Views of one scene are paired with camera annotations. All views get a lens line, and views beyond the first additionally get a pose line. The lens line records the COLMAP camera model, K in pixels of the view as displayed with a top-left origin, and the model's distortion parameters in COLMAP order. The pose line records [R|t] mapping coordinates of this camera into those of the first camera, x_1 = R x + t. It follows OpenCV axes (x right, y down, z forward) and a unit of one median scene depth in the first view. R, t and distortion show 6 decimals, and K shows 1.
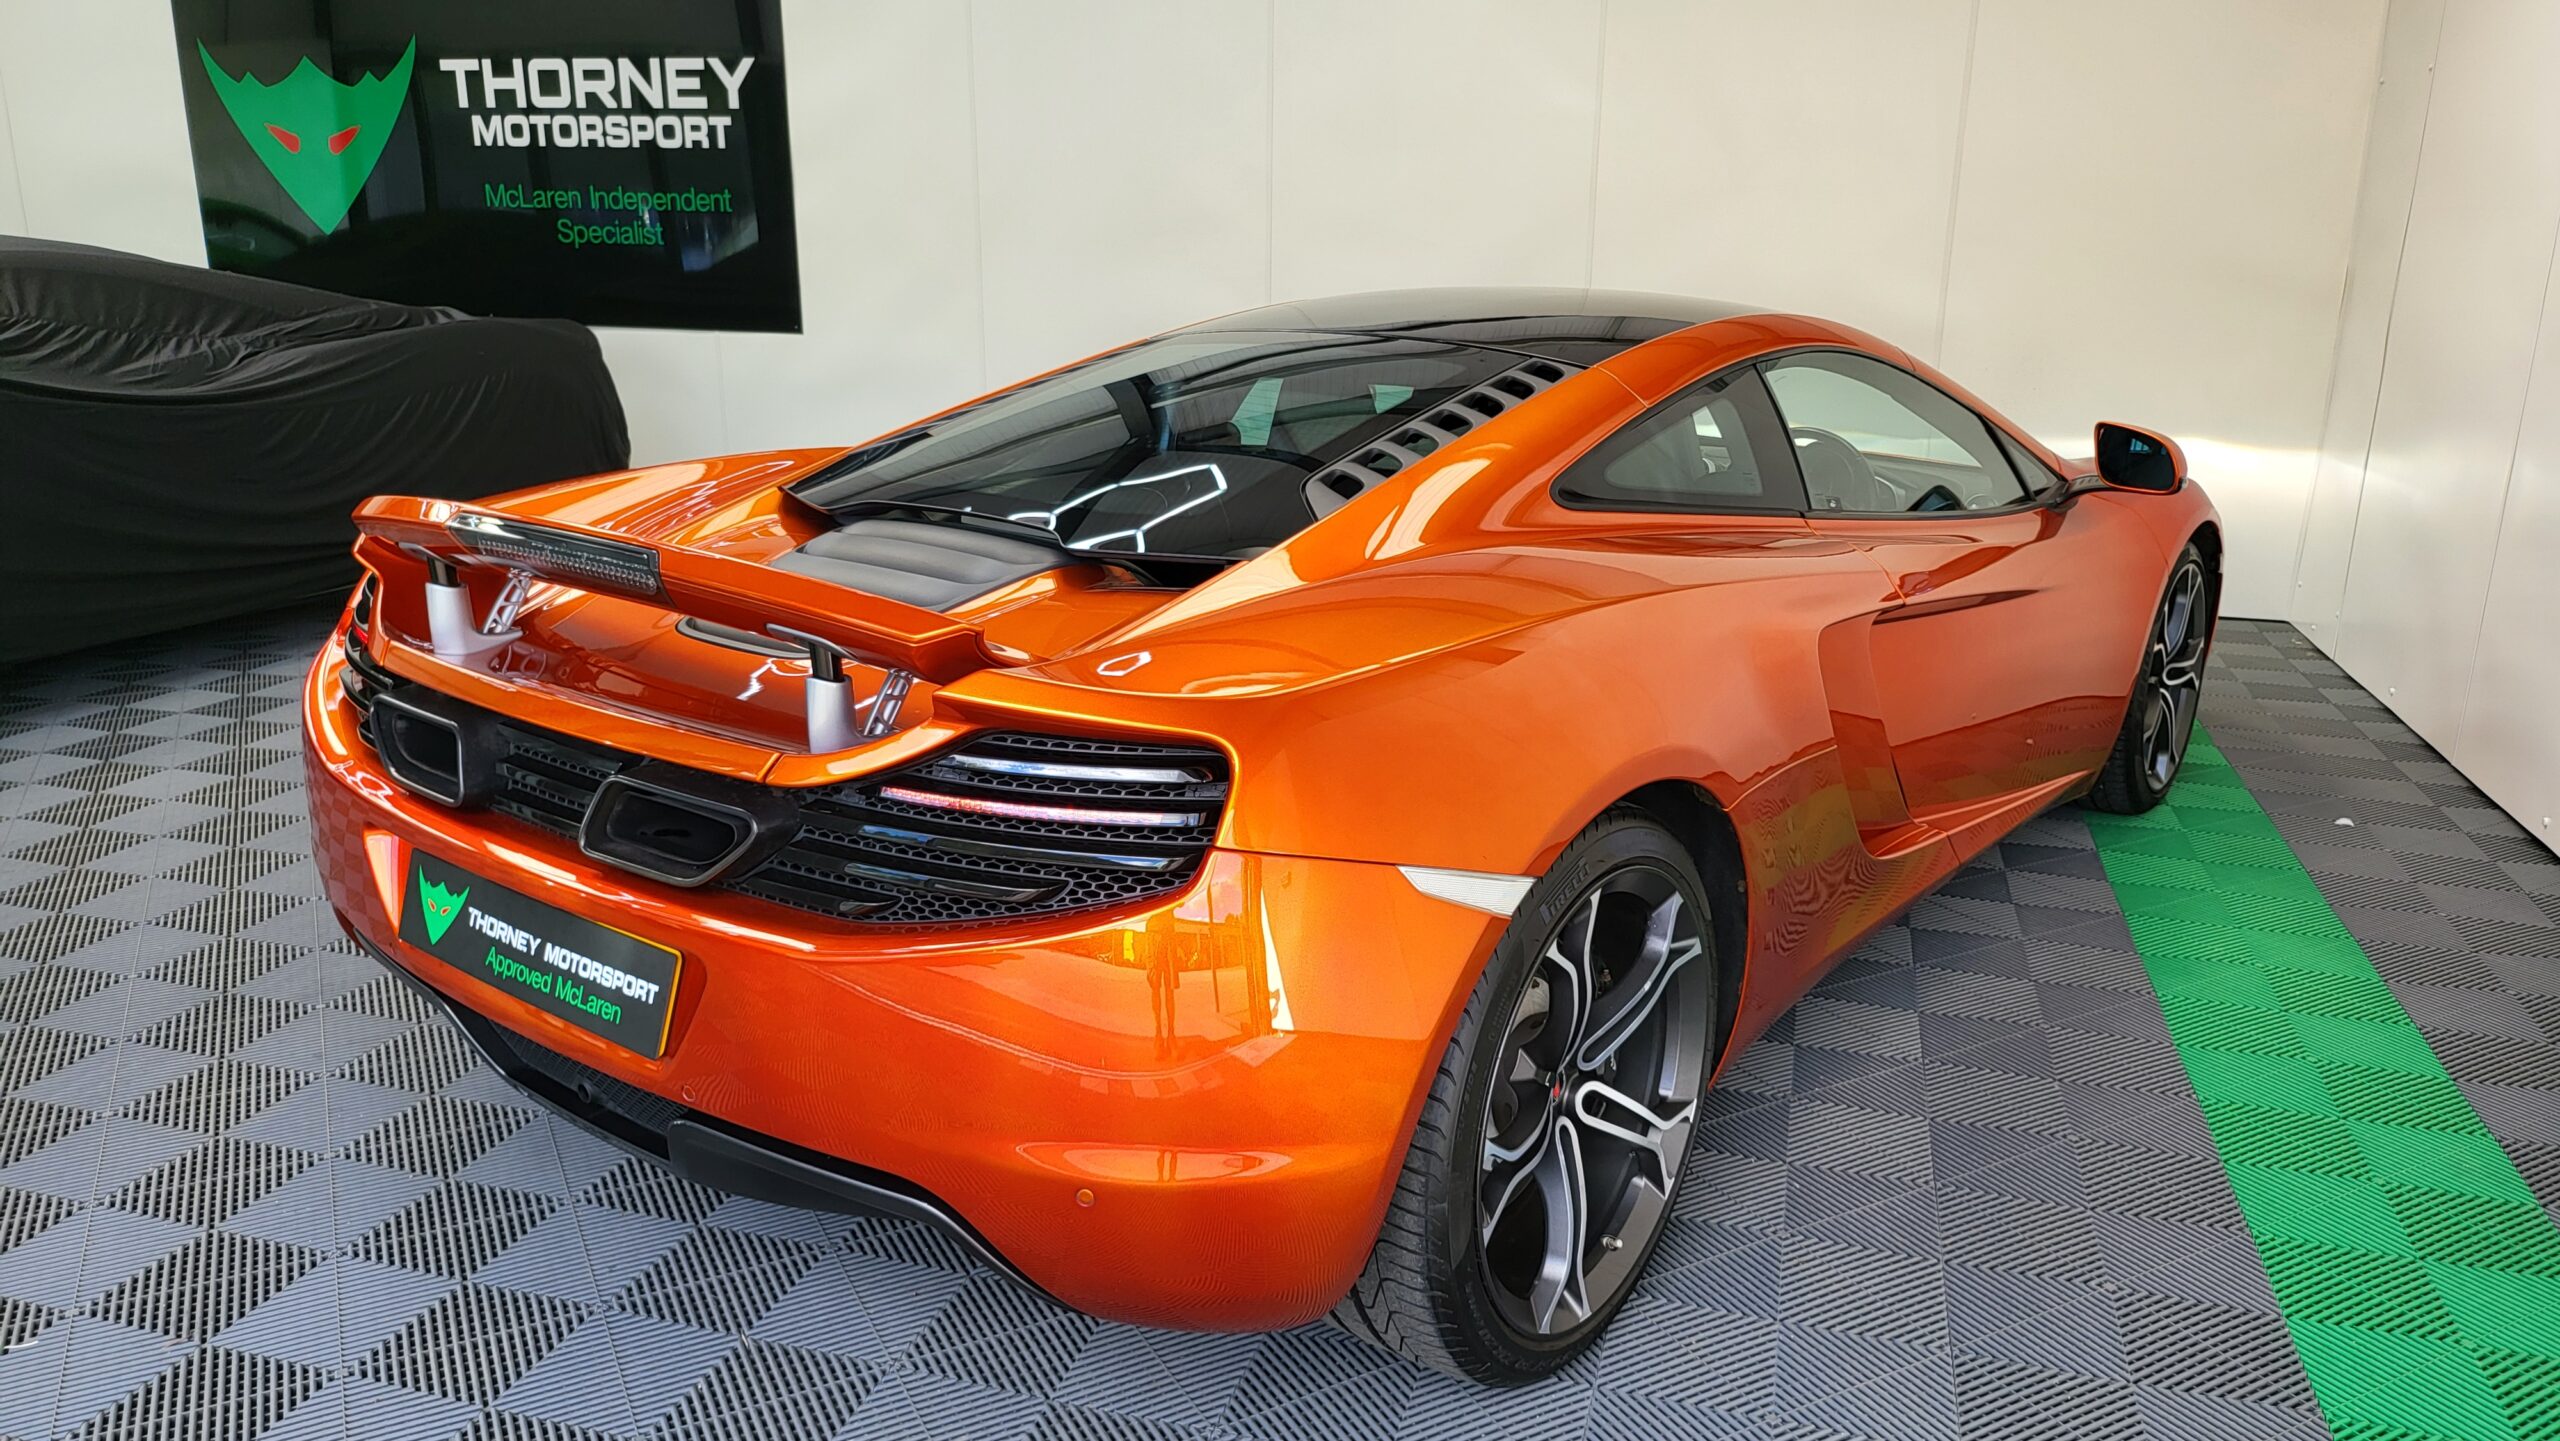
lens RADIAL K [[1809.3, 0, 1280.0], [0, 1809.3, 720.5], [0, 0, 1]] dist [0.052862, -0.058869]
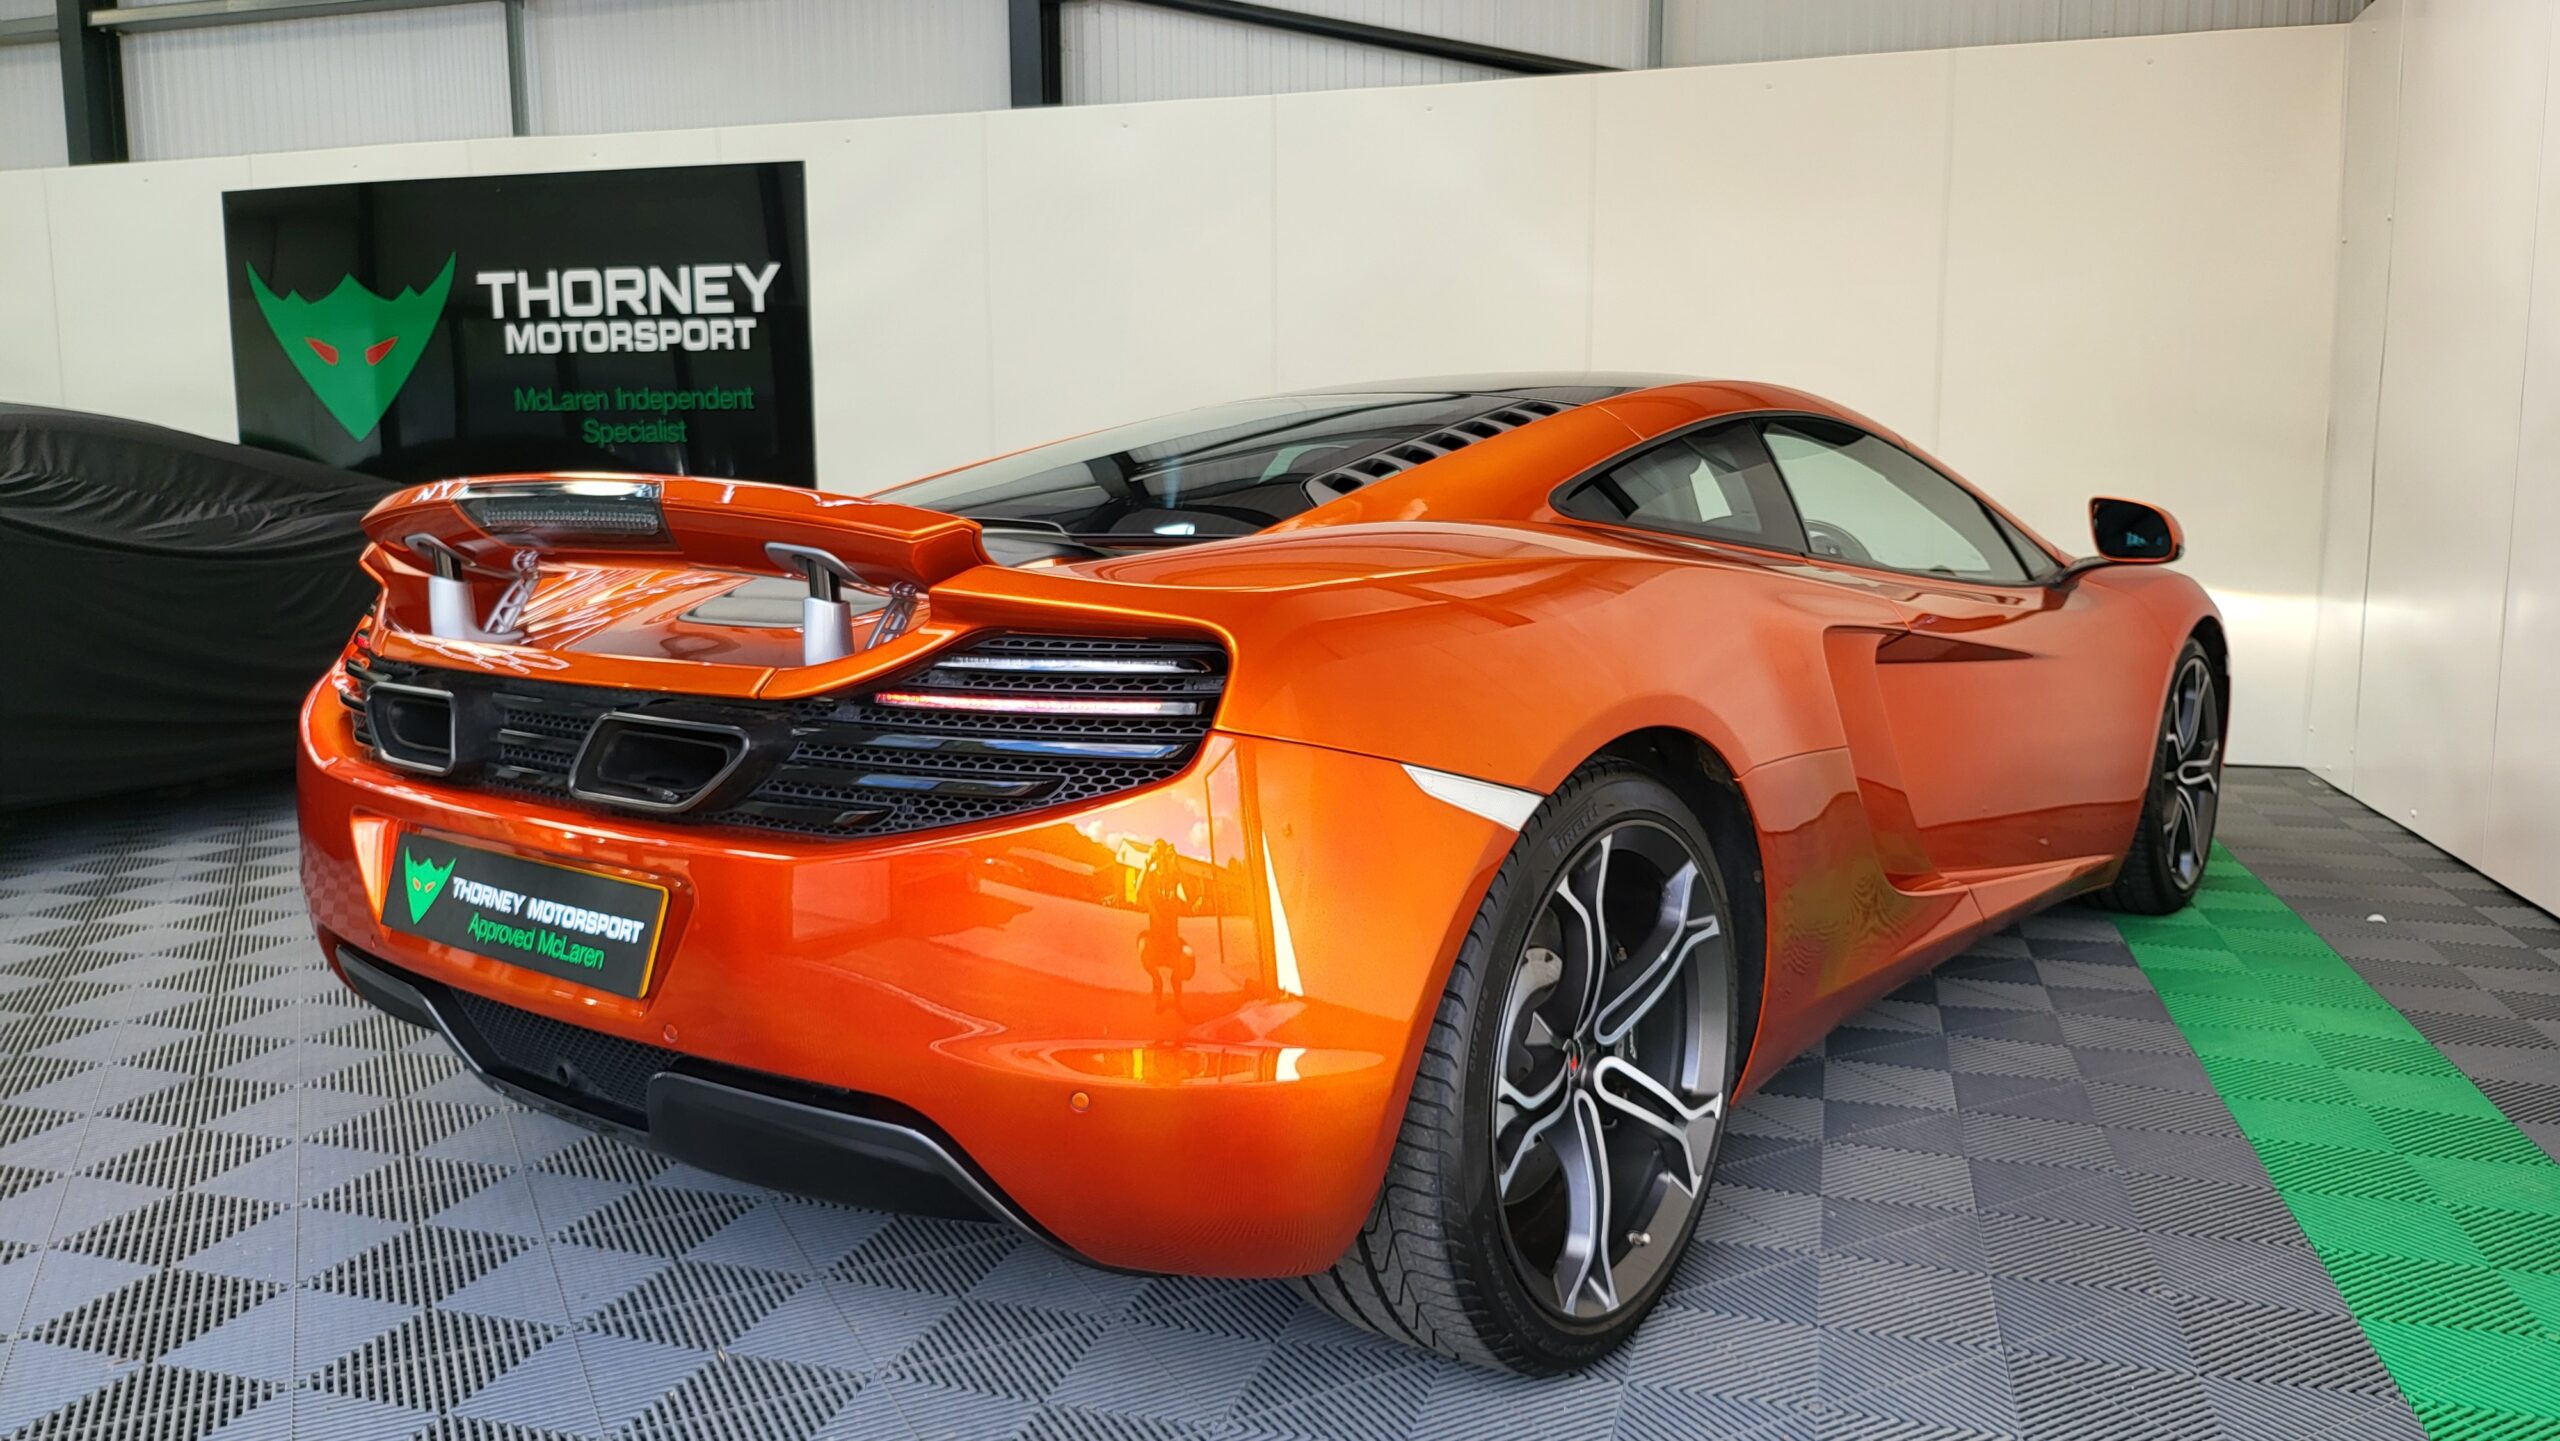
lens RADIAL K [[1816.2, 0, 1286.5], [0, 1816.2, 713.5], [0, 0, 1]] dist [0.051127, -0.058885]
pose [[0.999924, -0.011958, -0.002882, 0.003649], [0.011412, 0.989299, -0.145458, 0.113260], [0.004590, 0.145414, 0.989360, 0.013123]]
